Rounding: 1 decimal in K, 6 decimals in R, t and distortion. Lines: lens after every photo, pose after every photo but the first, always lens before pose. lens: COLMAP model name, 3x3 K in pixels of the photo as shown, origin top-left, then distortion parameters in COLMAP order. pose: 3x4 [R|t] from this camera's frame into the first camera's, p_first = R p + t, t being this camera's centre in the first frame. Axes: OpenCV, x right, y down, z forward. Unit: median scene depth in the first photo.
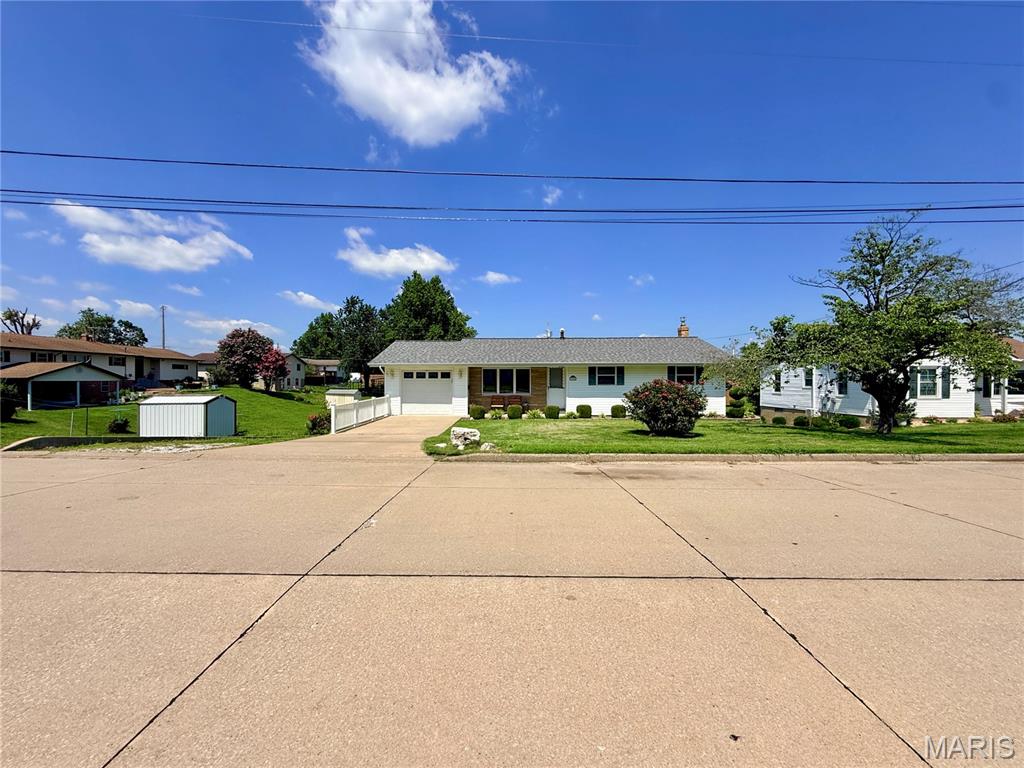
lens RADIAL K [[409.2, 0, 505.4], [0, 409.2, 380.2], [0, 0, 1]] dist [0.001471, 0.000344]
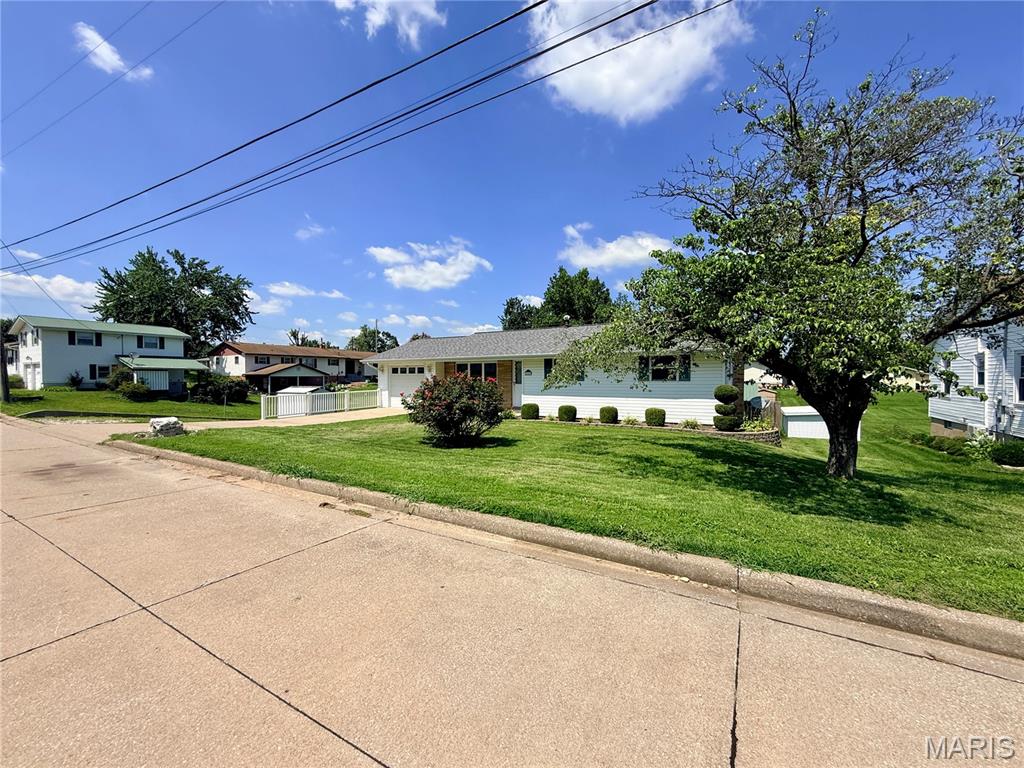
lens RADIAL K [[409.2, 0, 502.9], [0, 409.2, 412.7], [0, 0, 1]] dist [0.001471, 0.000344]
pose [[0.858993, 0.044618, -0.510040, 0.169011], [0.000839, 0.996072, 0.088548, 0.000913], [0.511987, -0.076490, 0.855581, 0.067258]]
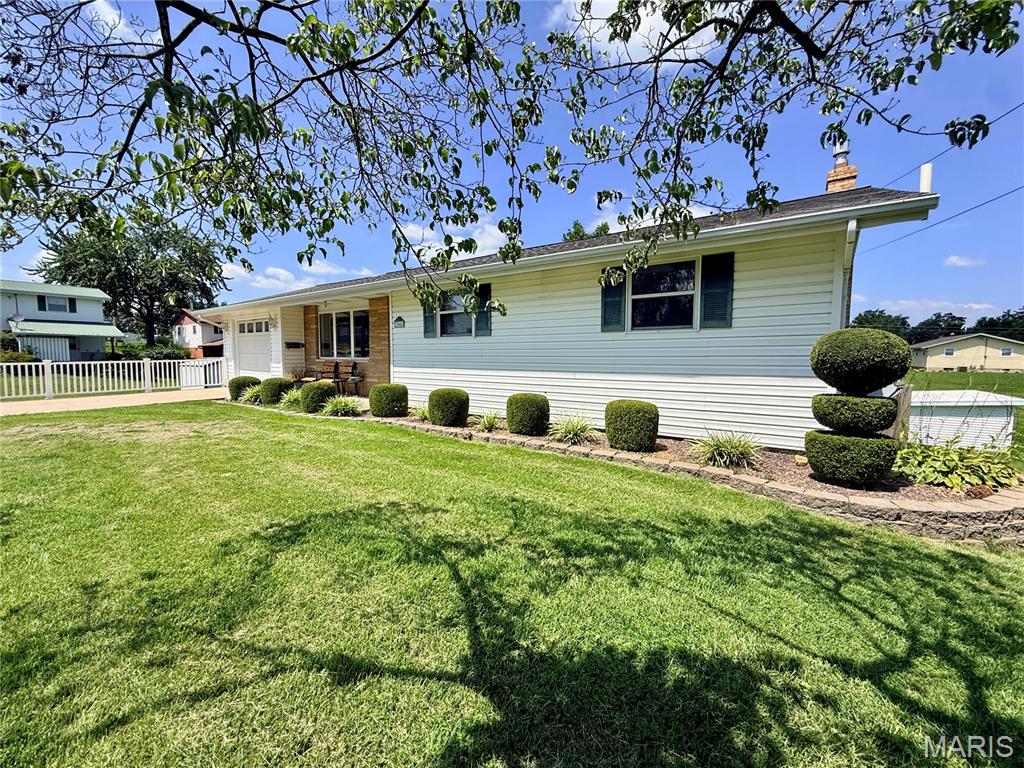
lens RADIAL K [[409.2, 0, 512.1], [0, 409.2, 386.7], [0, 0, 1]] dist [0.001471, 0.000344]
pose [[0.826584, 0.047518, -0.560805, 0.154058], [-0.004683, 0.996976, 0.077573, 0.008801], [0.562795, -0.061494, 0.824306, 0.210238]]
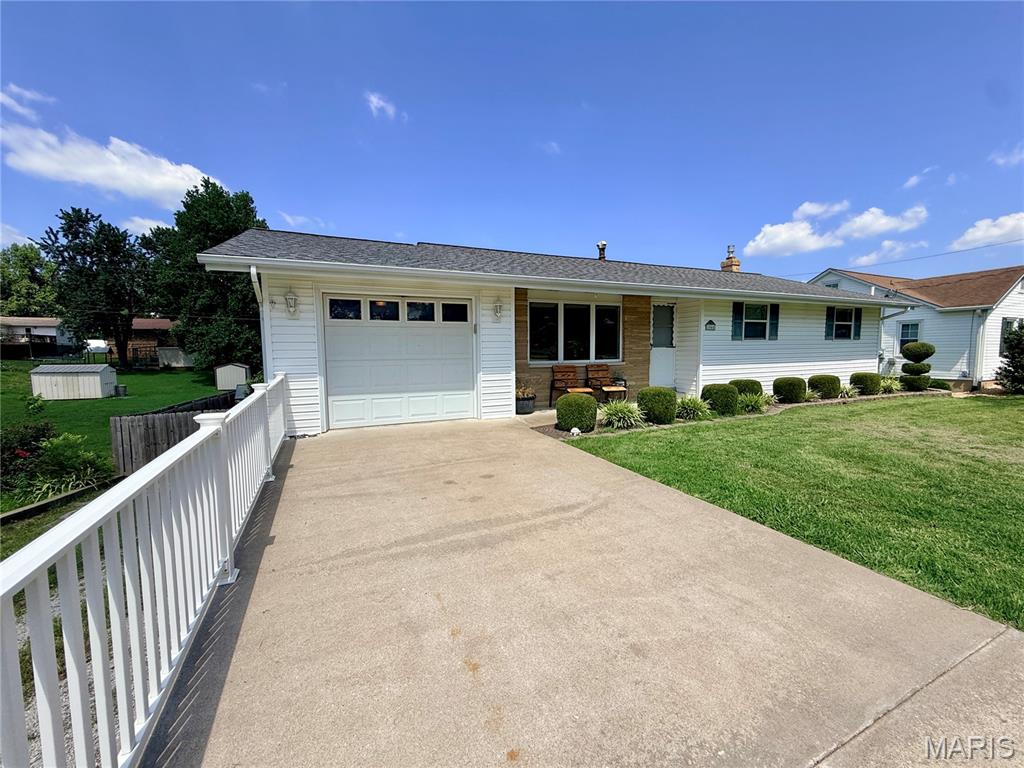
lens RADIAL K [[409.2, 0, 509.7], [0, 409.2, 385.9], [0, 0, 1]] dist [0.001471, 0.000344]
pose [[0.904871, -0.045814, 0.423214, -0.078704], [0.008889, 0.996008, 0.088816, 0.006401], [-0.425594, -0.076605, 0.901666, 0.196188]]
